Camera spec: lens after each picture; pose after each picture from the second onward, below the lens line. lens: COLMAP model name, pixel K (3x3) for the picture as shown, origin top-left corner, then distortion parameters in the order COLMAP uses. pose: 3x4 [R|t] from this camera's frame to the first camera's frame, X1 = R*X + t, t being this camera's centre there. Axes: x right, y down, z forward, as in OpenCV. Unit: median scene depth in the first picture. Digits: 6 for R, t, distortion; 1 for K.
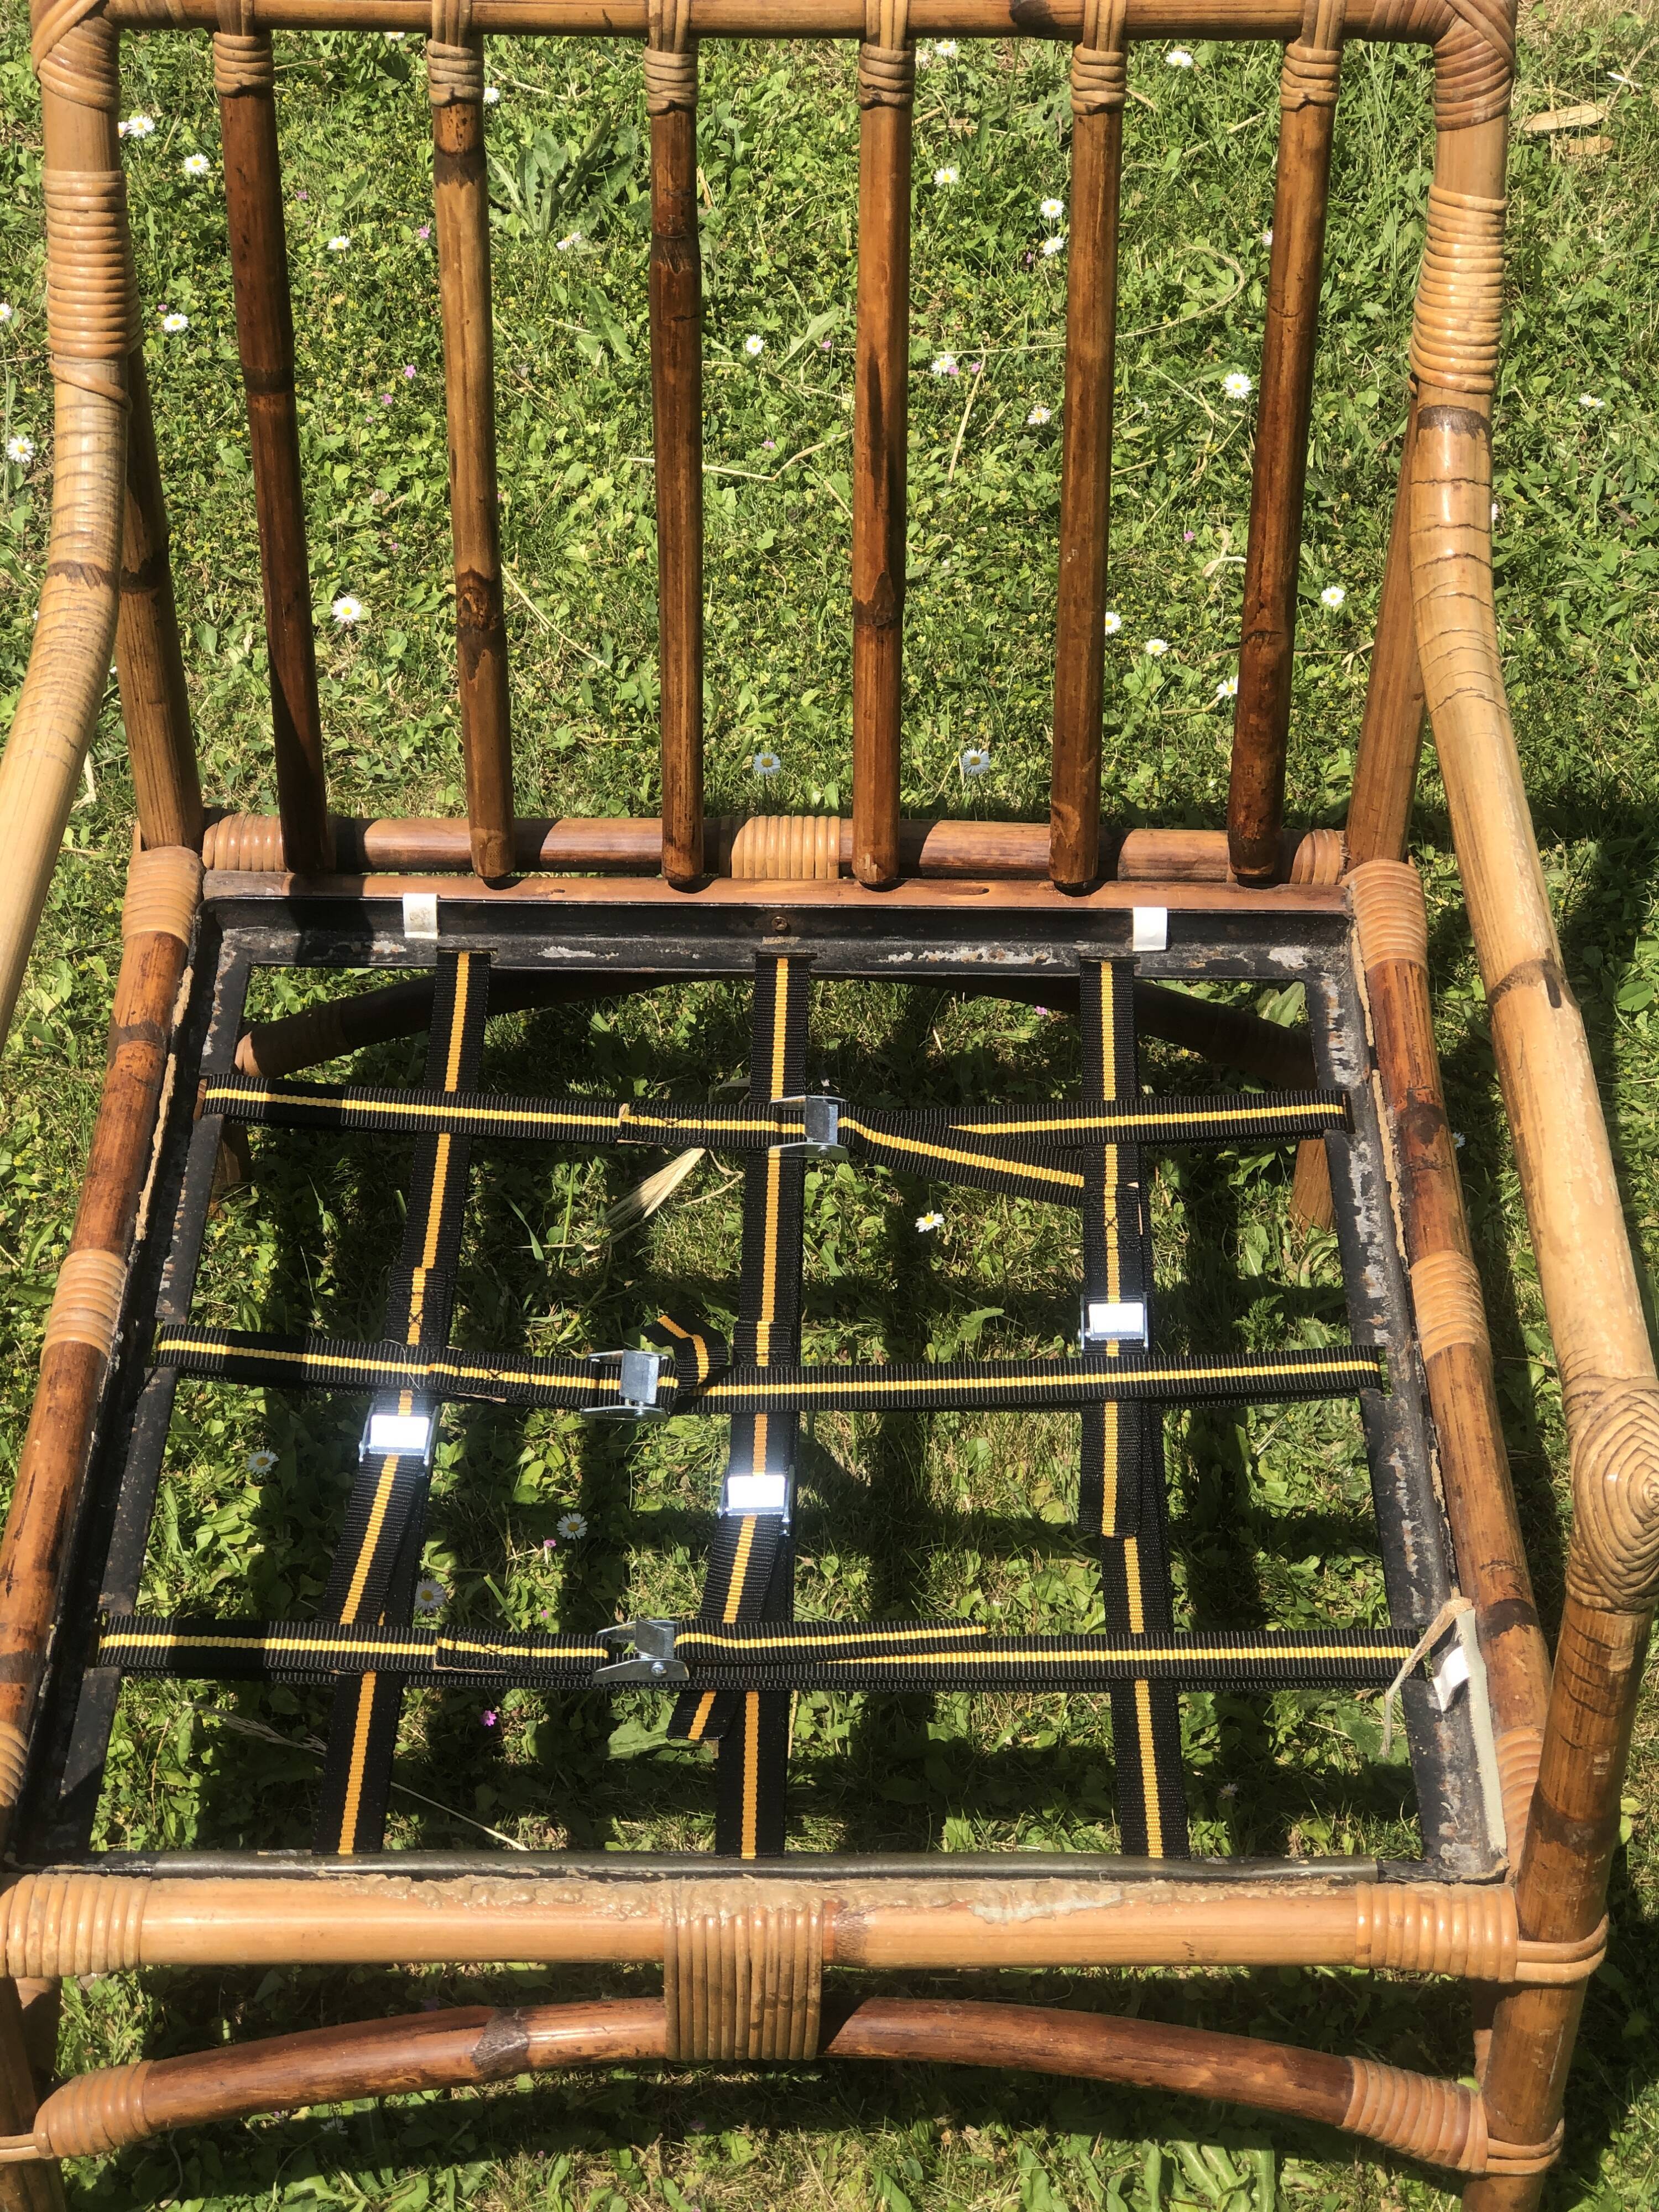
lens RADIAL K [[3618.9, 0, 840.7], [0, 3618.9, 1097.1], [0, 0, 1]] dist [-0.121081, 1.462261]
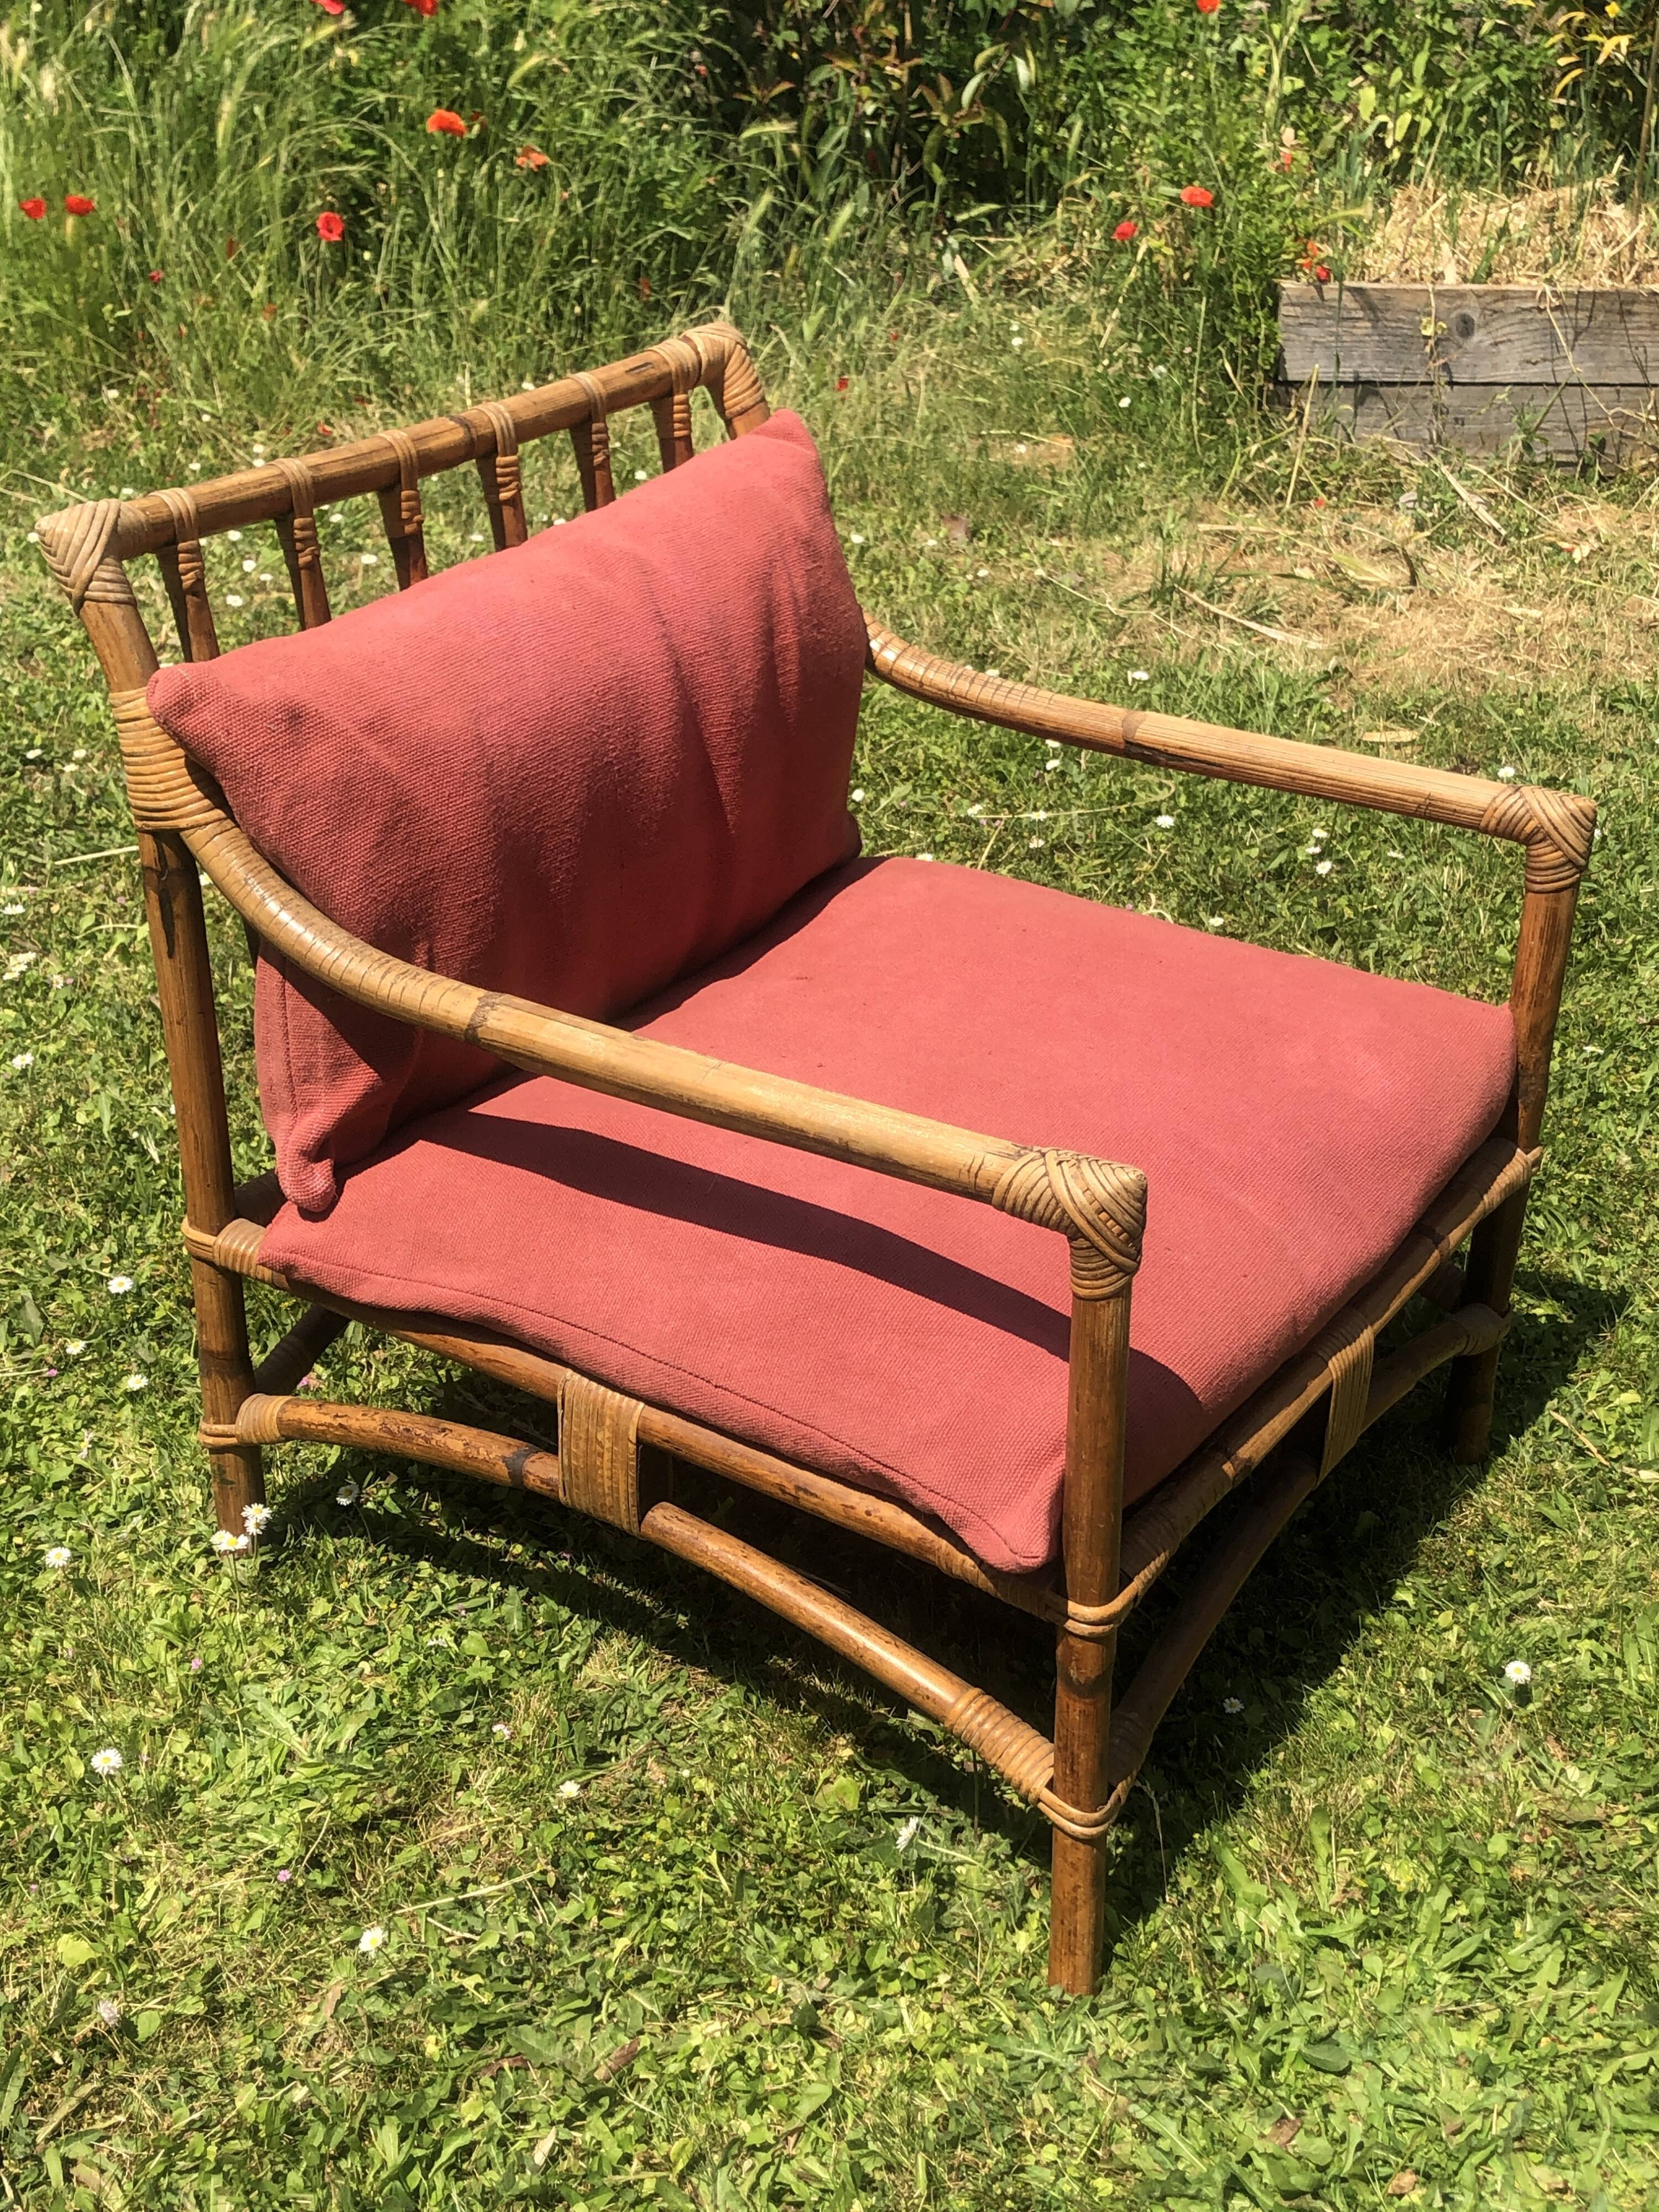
lens RADIAL K [[2648.1, 0, 819.7], [0, 2648.1, 1097.0], [0, 0, 1]] dist [0.066616, -0.194688]
pose [[0.997143, 0.061025, -0.044525, 0.019968], [-0.070649, 0.962027, -0.263655, 0.230920], [0.026744, 0.266047, 0.963589, -0.071404]]
